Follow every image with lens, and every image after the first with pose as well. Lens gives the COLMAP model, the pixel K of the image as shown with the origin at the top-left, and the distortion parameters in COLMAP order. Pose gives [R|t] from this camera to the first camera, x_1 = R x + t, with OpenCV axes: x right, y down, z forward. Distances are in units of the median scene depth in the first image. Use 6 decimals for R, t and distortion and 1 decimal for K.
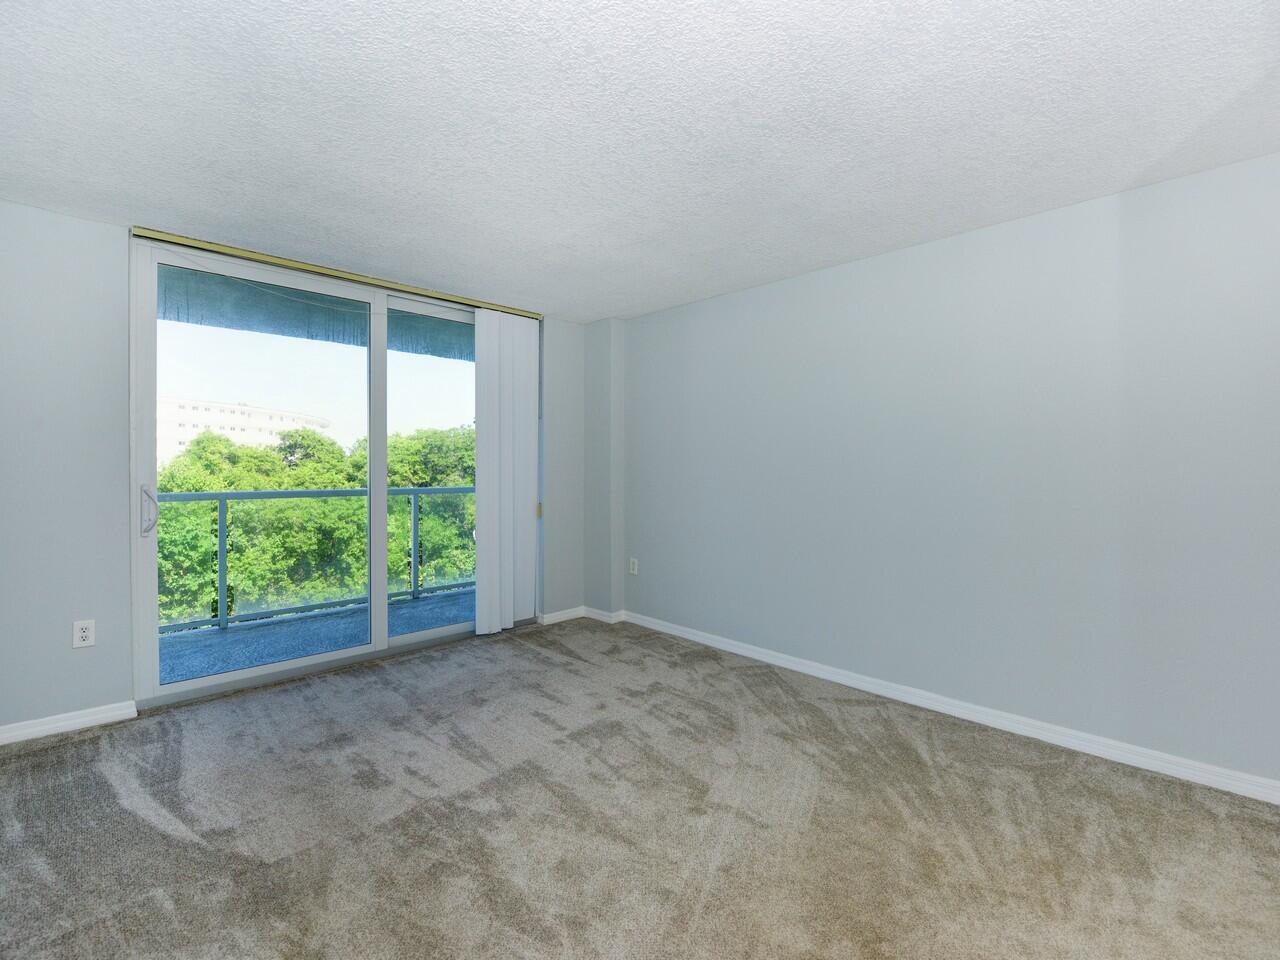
lens RADIAL K [[569.8, 0, 640.0], [0, 569.8, 480.0], [0, 0, 1]] dist [-0.021954, -0.000422]
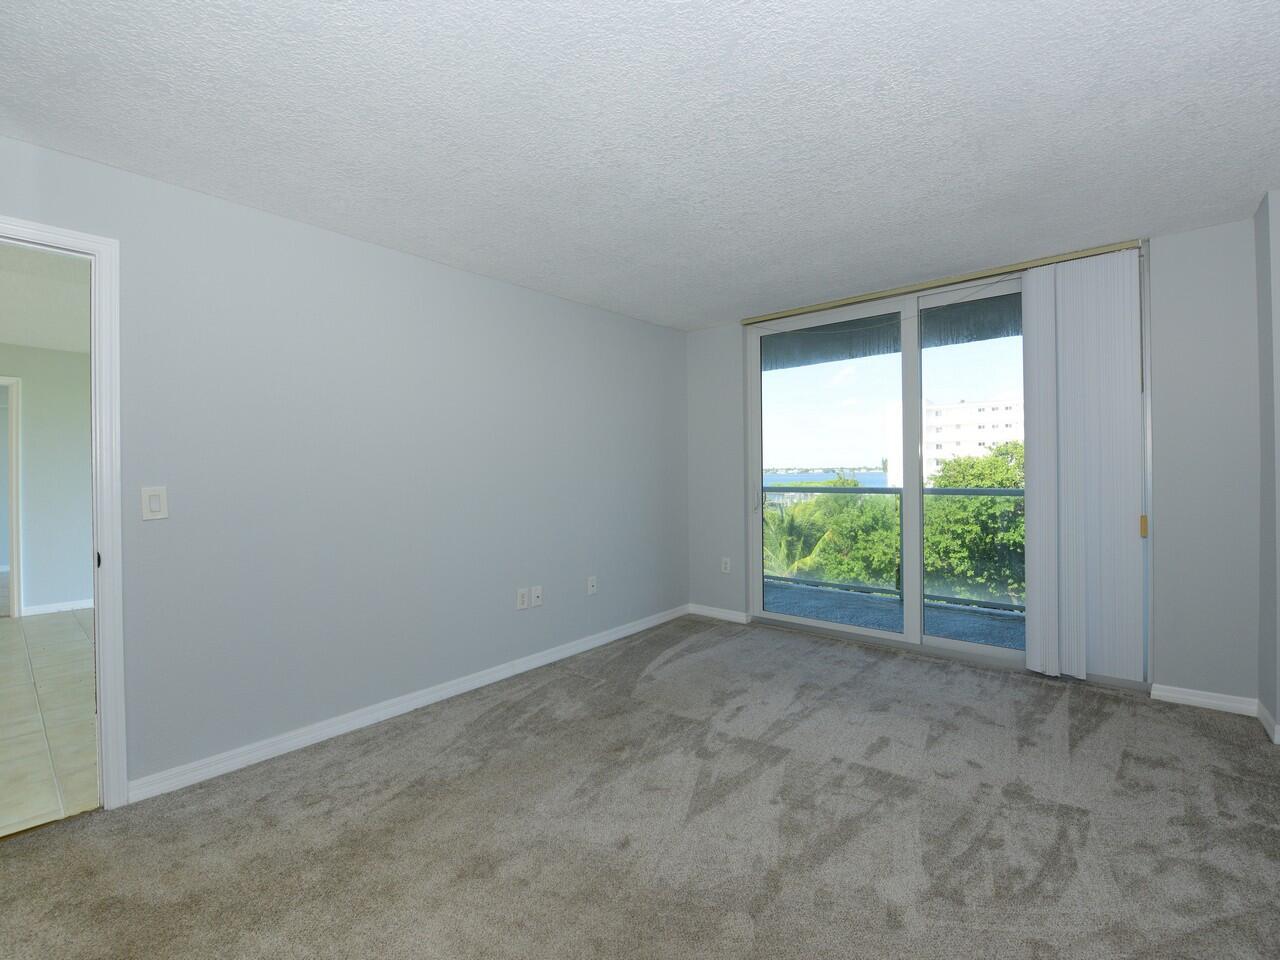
lens RADIAL K [[569.8, 0, 640.0], [0, 569.8, 480.0], [0, 0, 1]] dist [-0.021954, -0.000422]
pose [[0.093591, 0.014262, -0.995509, 0.540503], [-0.010012, 0.999860, 0.013383, -0.006651], [0.995560, 0.008715, 0.093721, 0.423881]]
